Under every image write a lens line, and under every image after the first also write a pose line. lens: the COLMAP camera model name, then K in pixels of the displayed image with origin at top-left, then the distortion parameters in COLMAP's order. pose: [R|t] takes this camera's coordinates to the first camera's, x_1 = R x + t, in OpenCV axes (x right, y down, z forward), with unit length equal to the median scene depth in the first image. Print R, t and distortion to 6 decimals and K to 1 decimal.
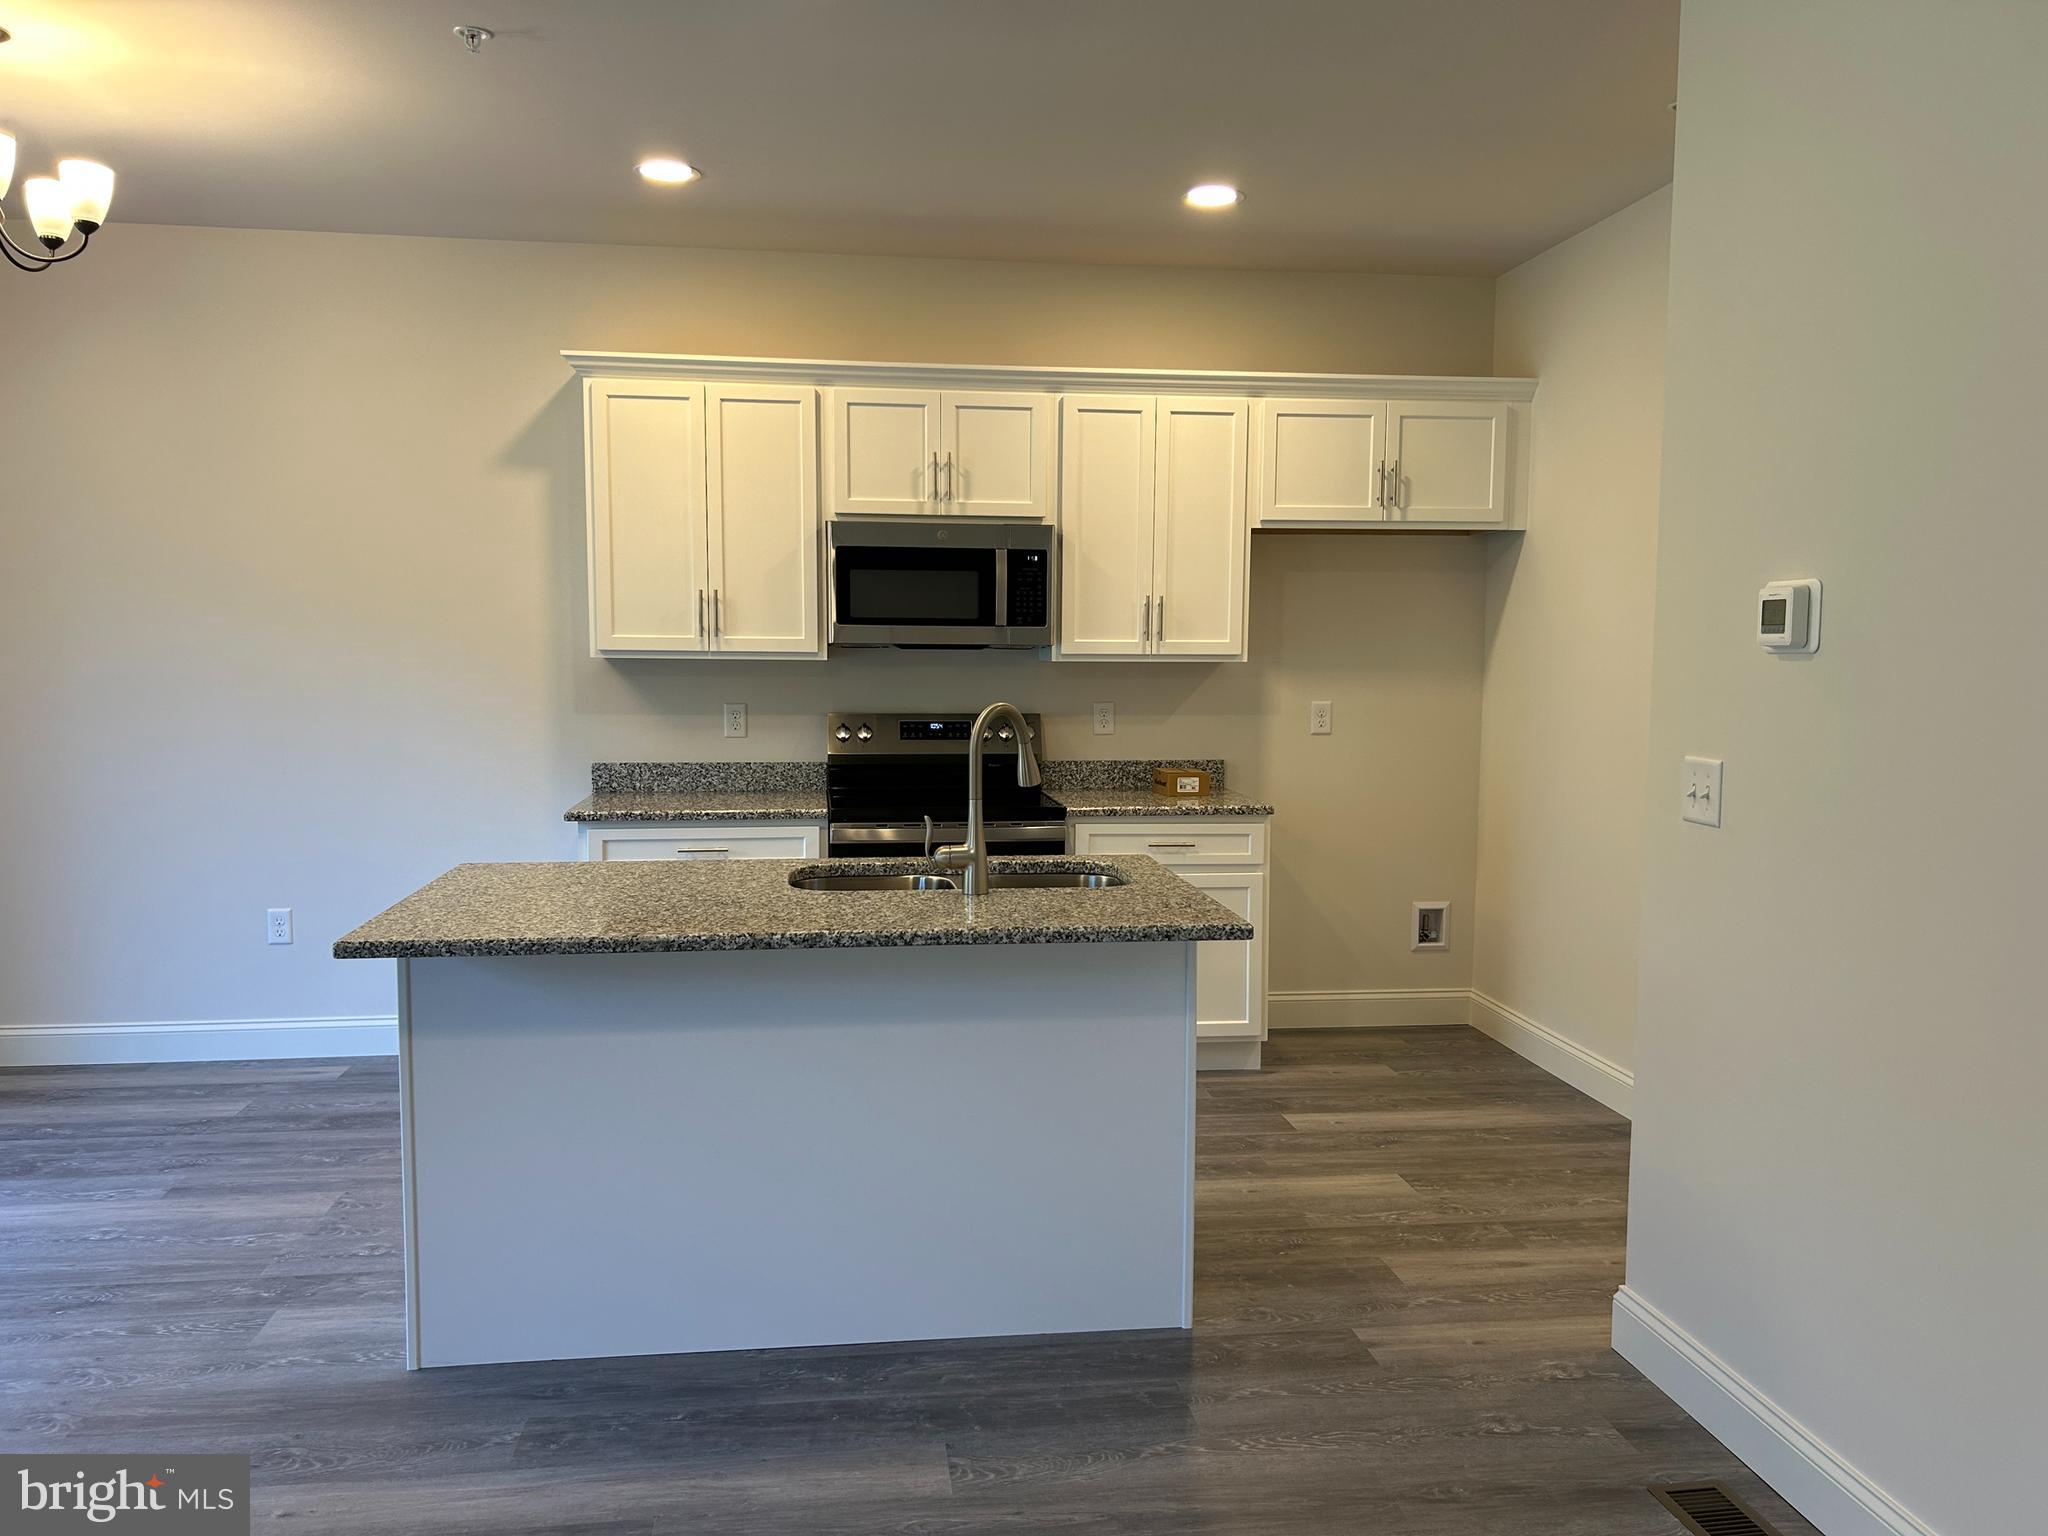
lens RADIAL K [[1542.7, 0, 1027.0], [0, 1542.7, 775.5], [0, 0, 1]] dist [0.054483, 0.000427]
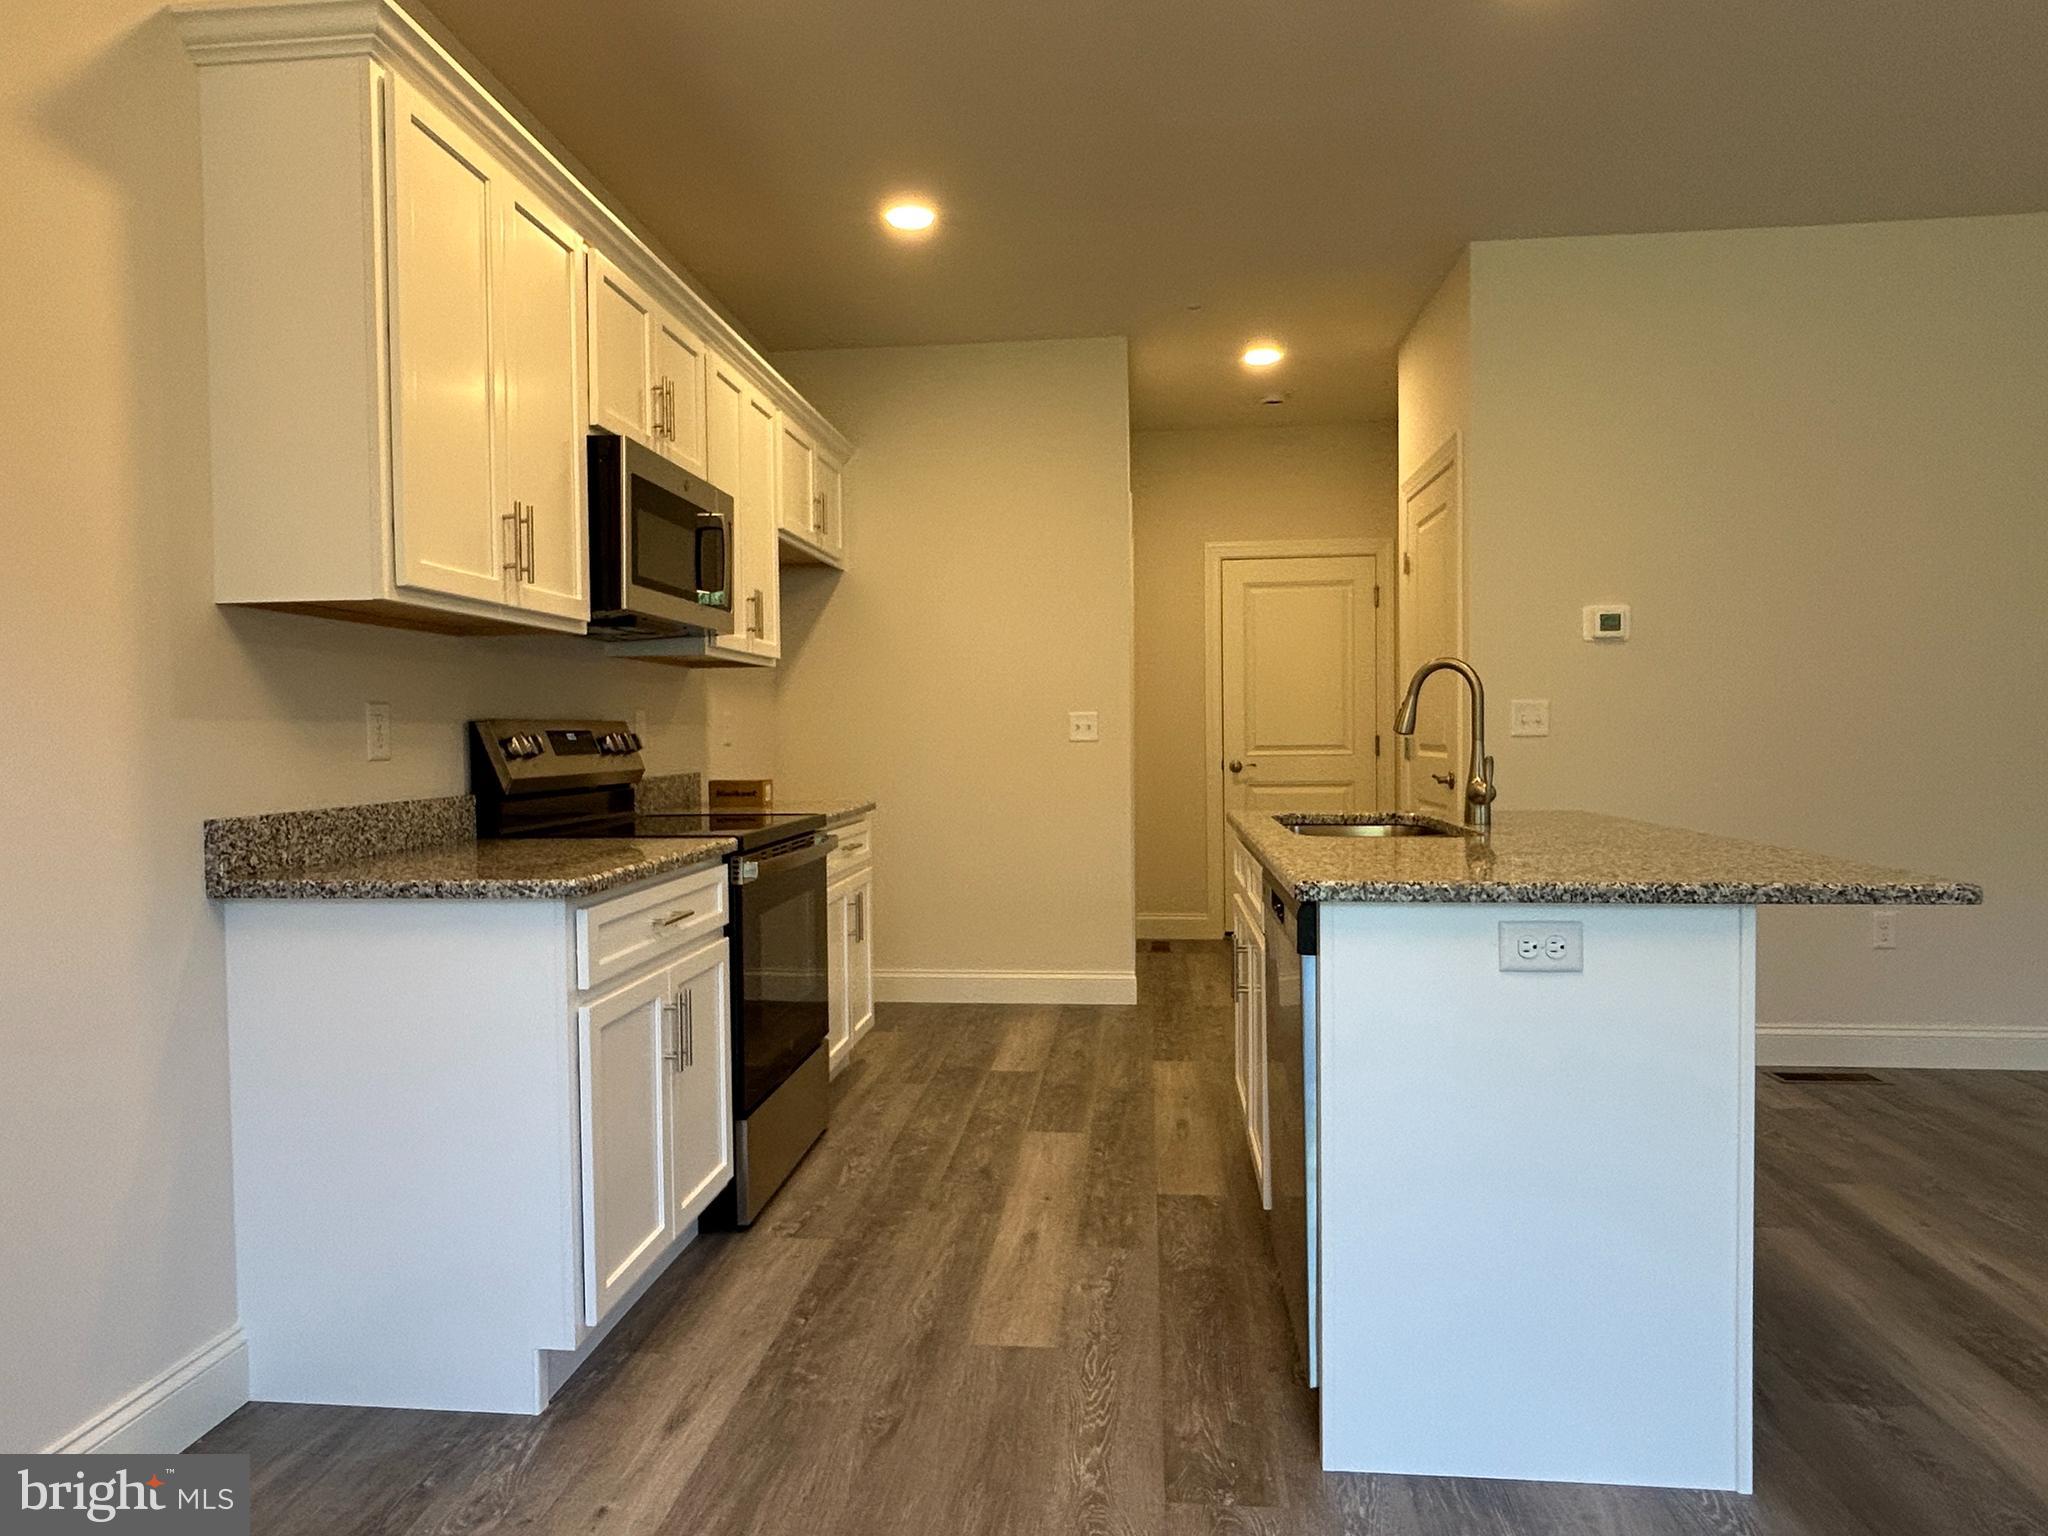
lens RADIAL K [[1233.9, 0, 1024.6], [0, 1233.9, 755.2], [0, 0, 1]] dist [0.000886, -0.000847]
pose [[0.230287, -0.029706, 0.972669, -0.593884], [0.092689, 0.995659, 0.008464, -0.008120], [-0.968698, 0.088207, 0.232041, 0.664950]]
